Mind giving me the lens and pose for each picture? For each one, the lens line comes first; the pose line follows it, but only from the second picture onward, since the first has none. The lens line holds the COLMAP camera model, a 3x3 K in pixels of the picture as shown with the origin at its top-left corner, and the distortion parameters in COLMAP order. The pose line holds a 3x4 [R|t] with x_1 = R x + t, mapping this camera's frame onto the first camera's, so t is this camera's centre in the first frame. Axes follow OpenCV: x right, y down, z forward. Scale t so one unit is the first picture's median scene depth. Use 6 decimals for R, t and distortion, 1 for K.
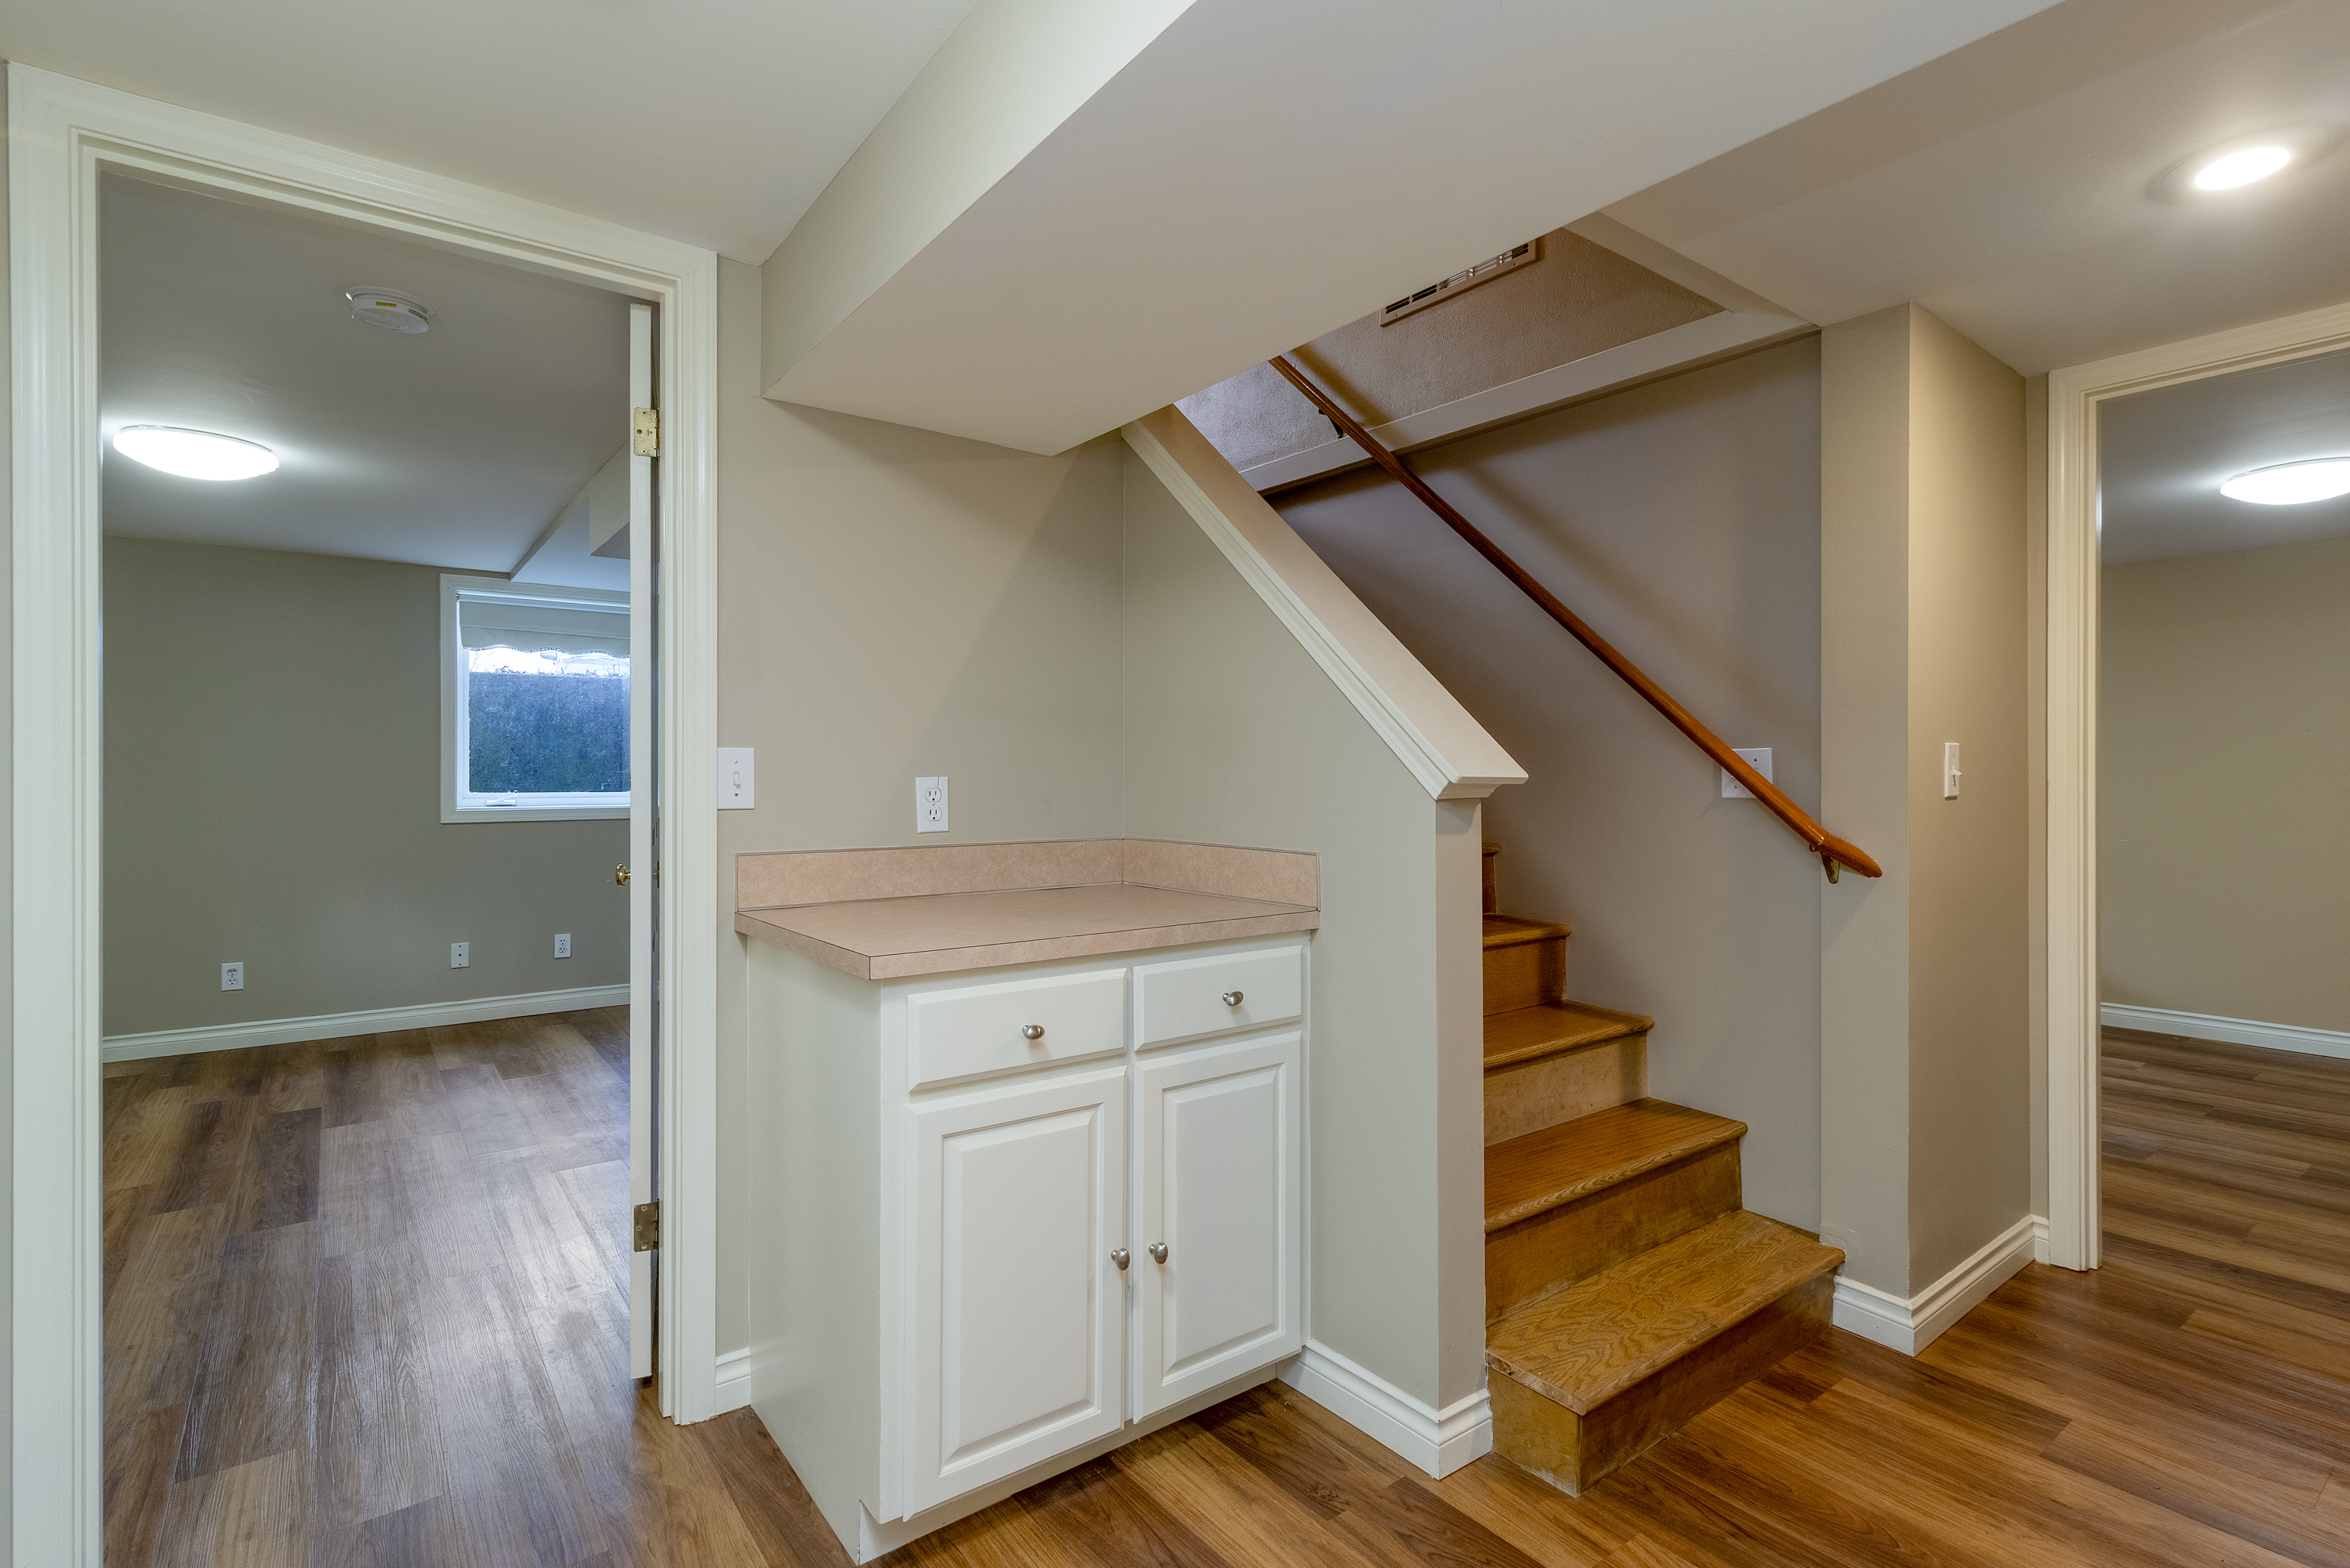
lens RADIAL K [[1129.2, 0, 1181.0], [0, 1129.2, 772.3], [0, 0, 1]] dist [0.001670, -0.001159]
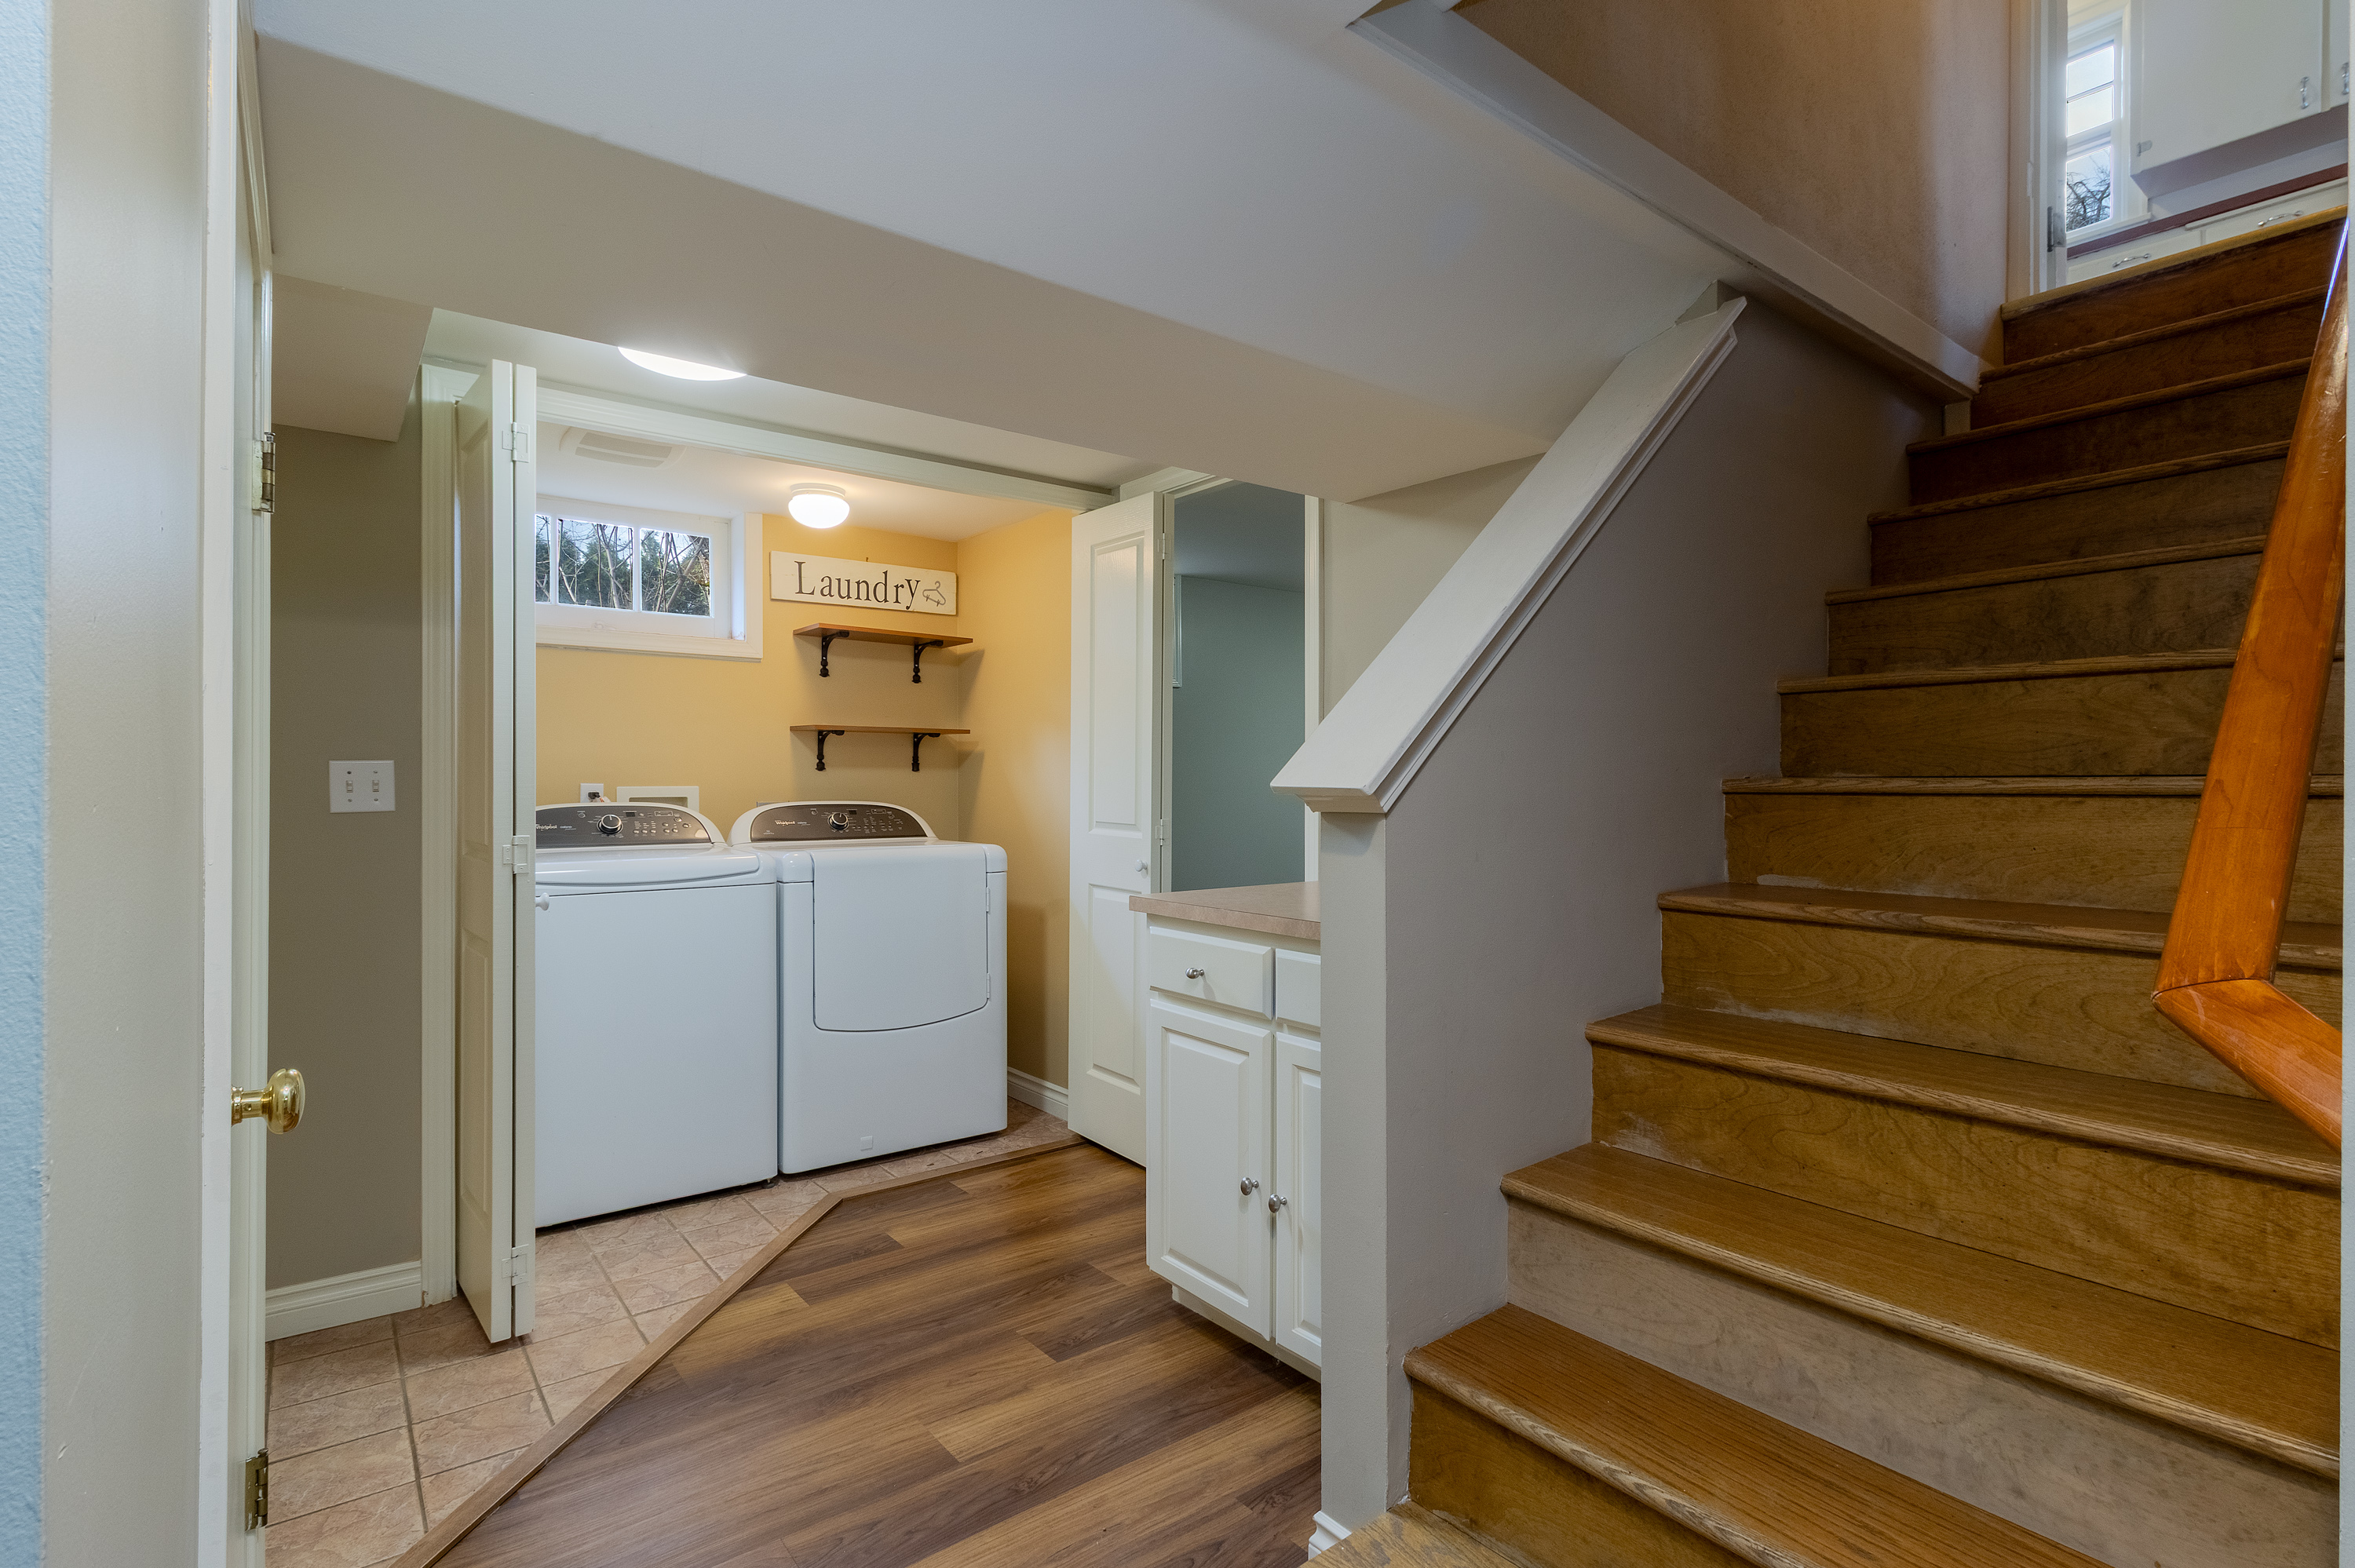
lens RADIAL K [[1131.5, 0, 1184.9], [0, 1131.5, 784.9], [0, 0, 1]] dist [0.001670, -0.001159]
pose [[0.007692, -0.001124, -0.999970, 1.127588], [-0.005541, 0.999984, -0.001166, 0.007315], [0.999955, 0.005549, 0.007686, 0.906262]]
